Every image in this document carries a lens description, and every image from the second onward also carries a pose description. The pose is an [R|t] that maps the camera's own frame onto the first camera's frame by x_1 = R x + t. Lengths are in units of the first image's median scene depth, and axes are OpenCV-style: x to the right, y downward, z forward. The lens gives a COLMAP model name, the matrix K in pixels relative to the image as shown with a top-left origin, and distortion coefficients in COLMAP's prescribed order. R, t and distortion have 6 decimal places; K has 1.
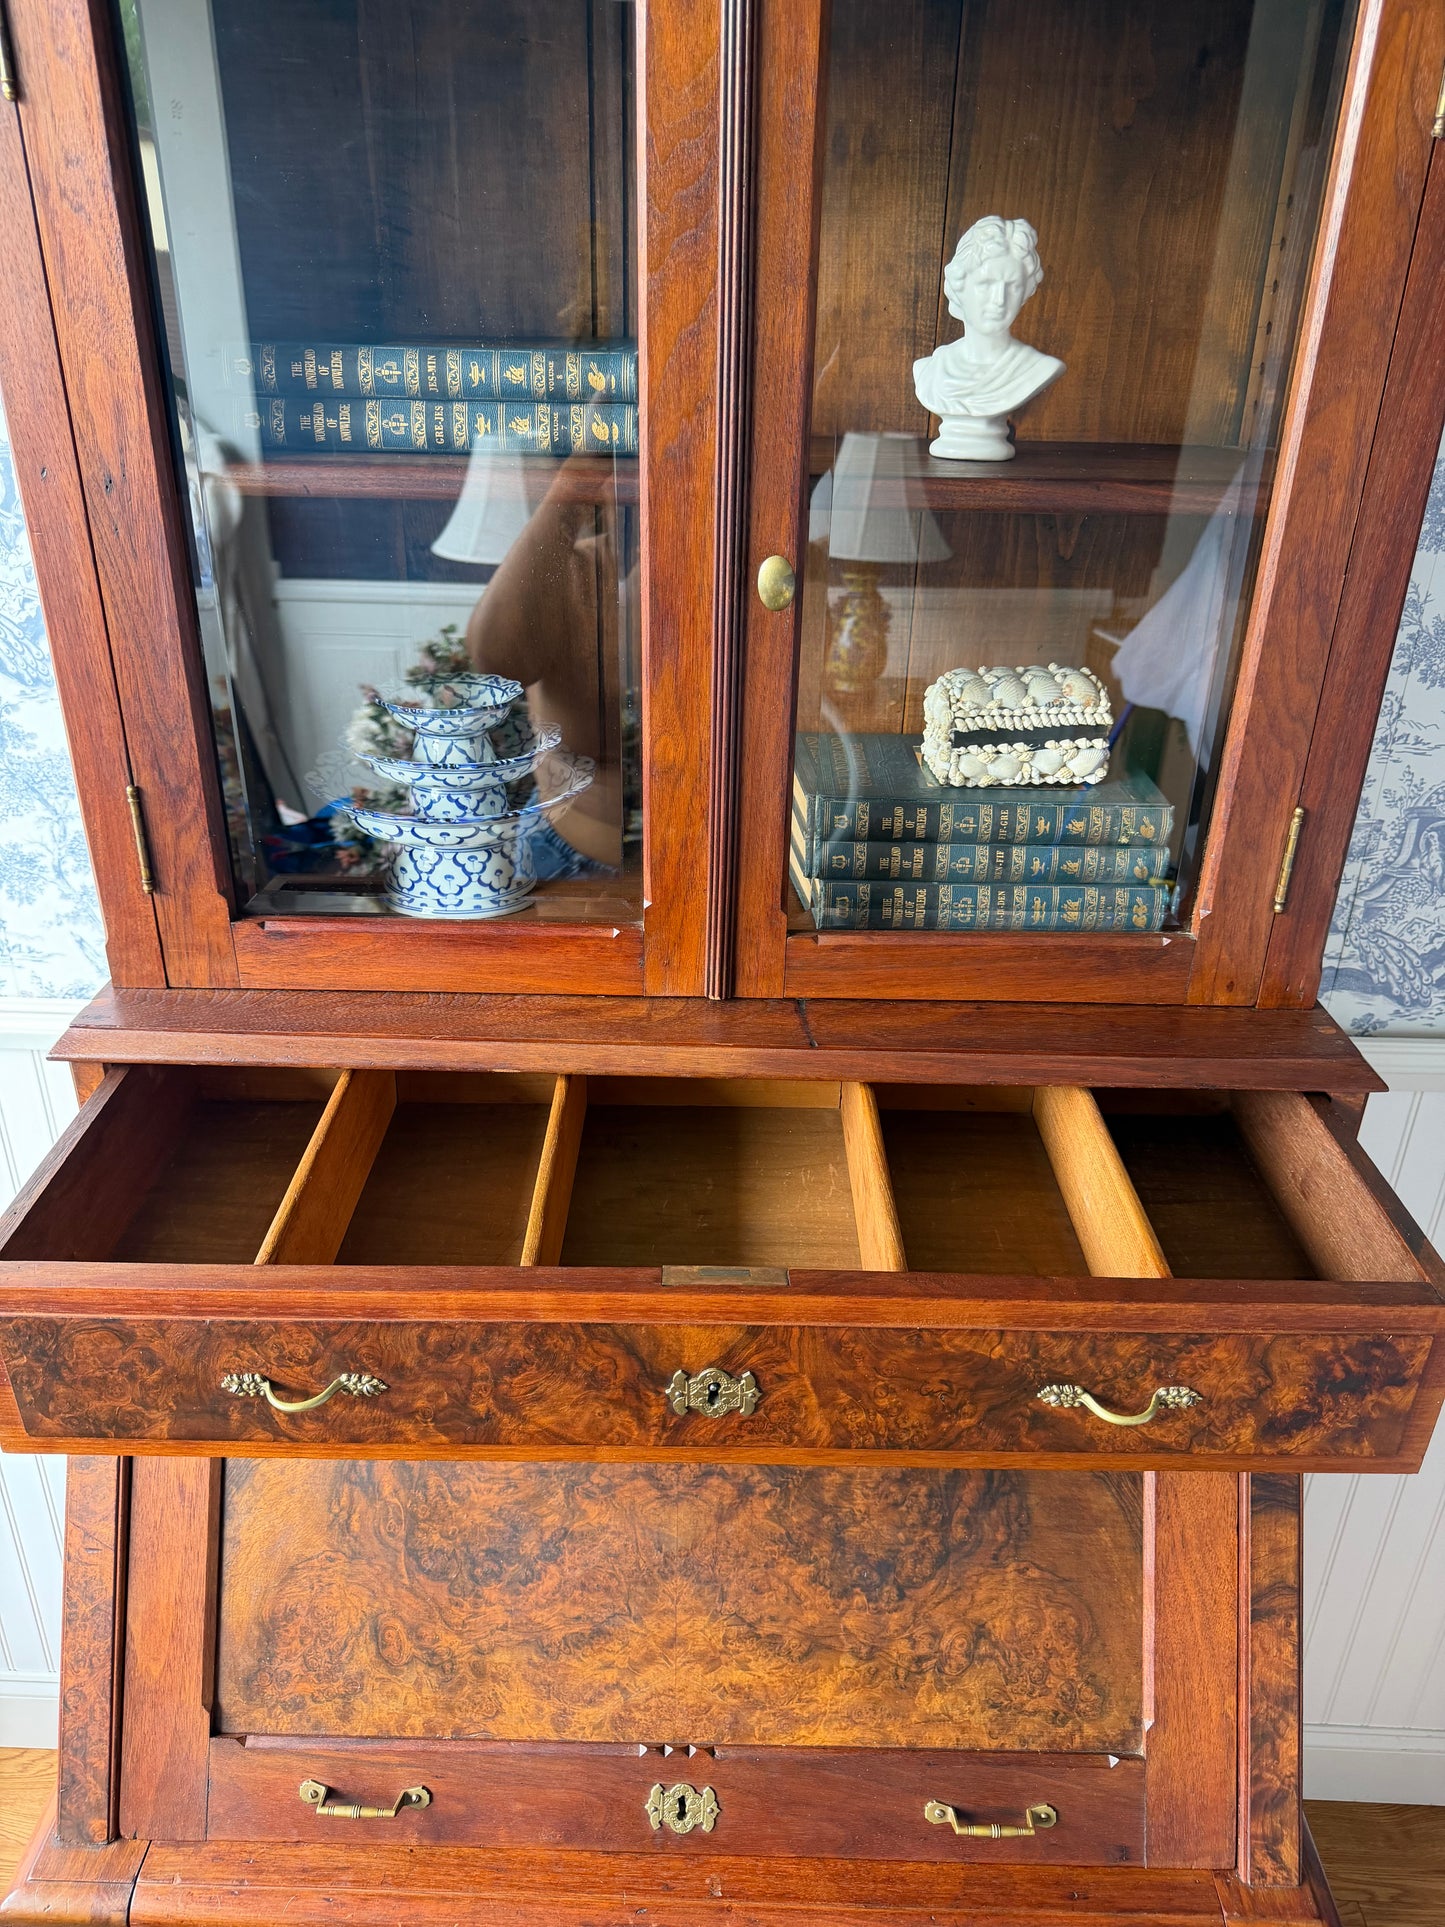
lens RADIAL K [[1389.4, 0, 722.4], [0, 1389.4, 966.2], [0, 0, 1]] dist [0.014122, -0.028190]
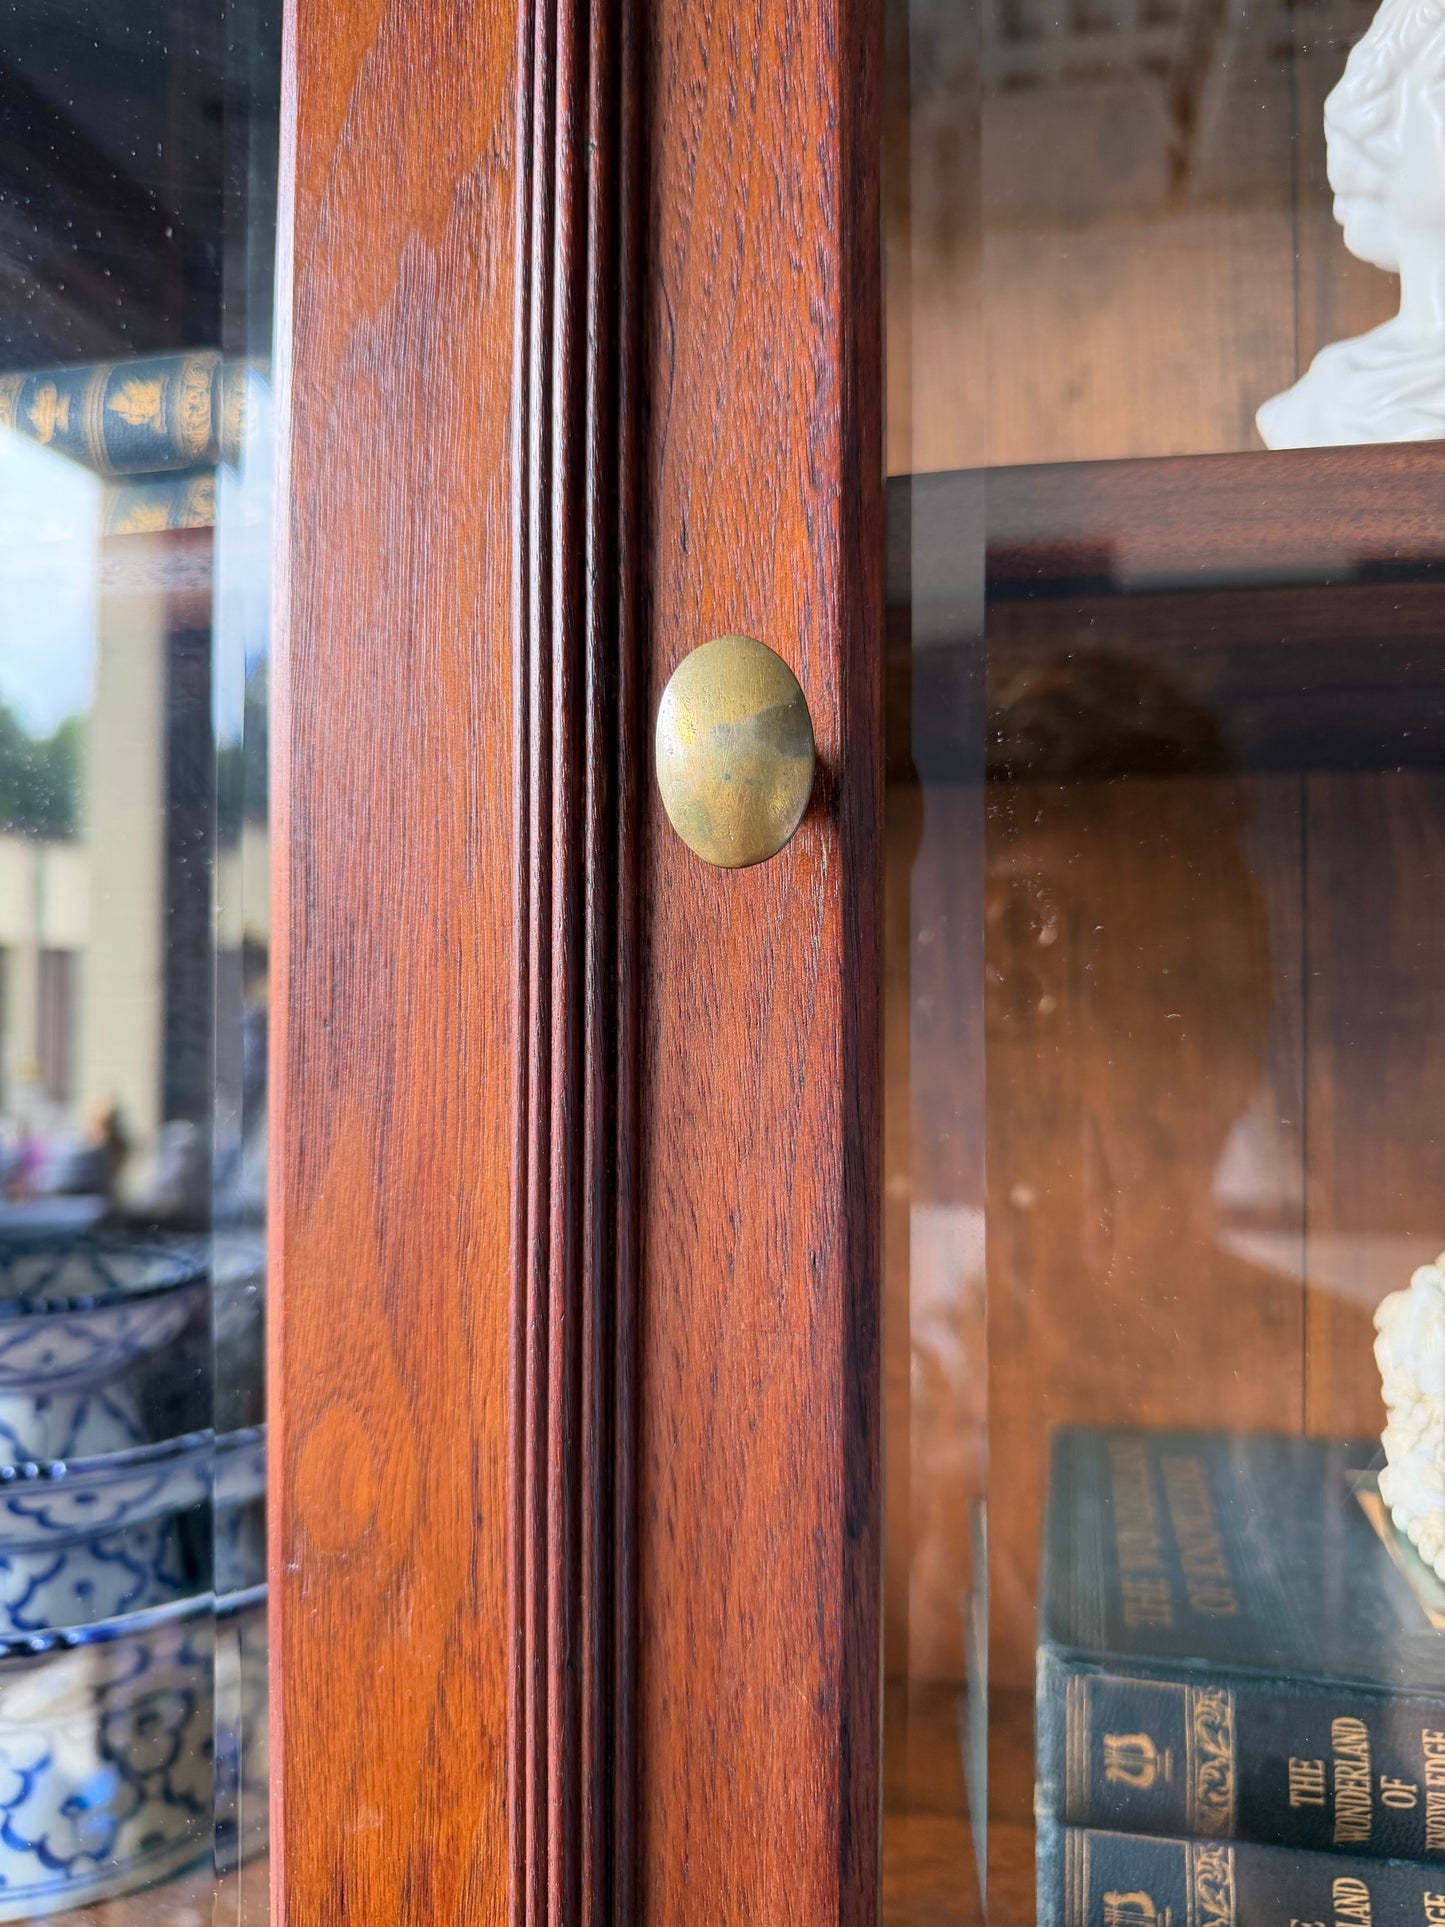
lens RADIAL K [[1389.4, 0, 711.2], [0, 1389.4, 964.8], [0, 0, 1]] dist [0.014122, -0.028190]
pose [[0.972671, -0.027938, -0.230499, 0.080040], [-0.080235, 0.891134, -0.446589, -0.126472], [0.217883, 0.452879, 0.864539, 0.739578]]
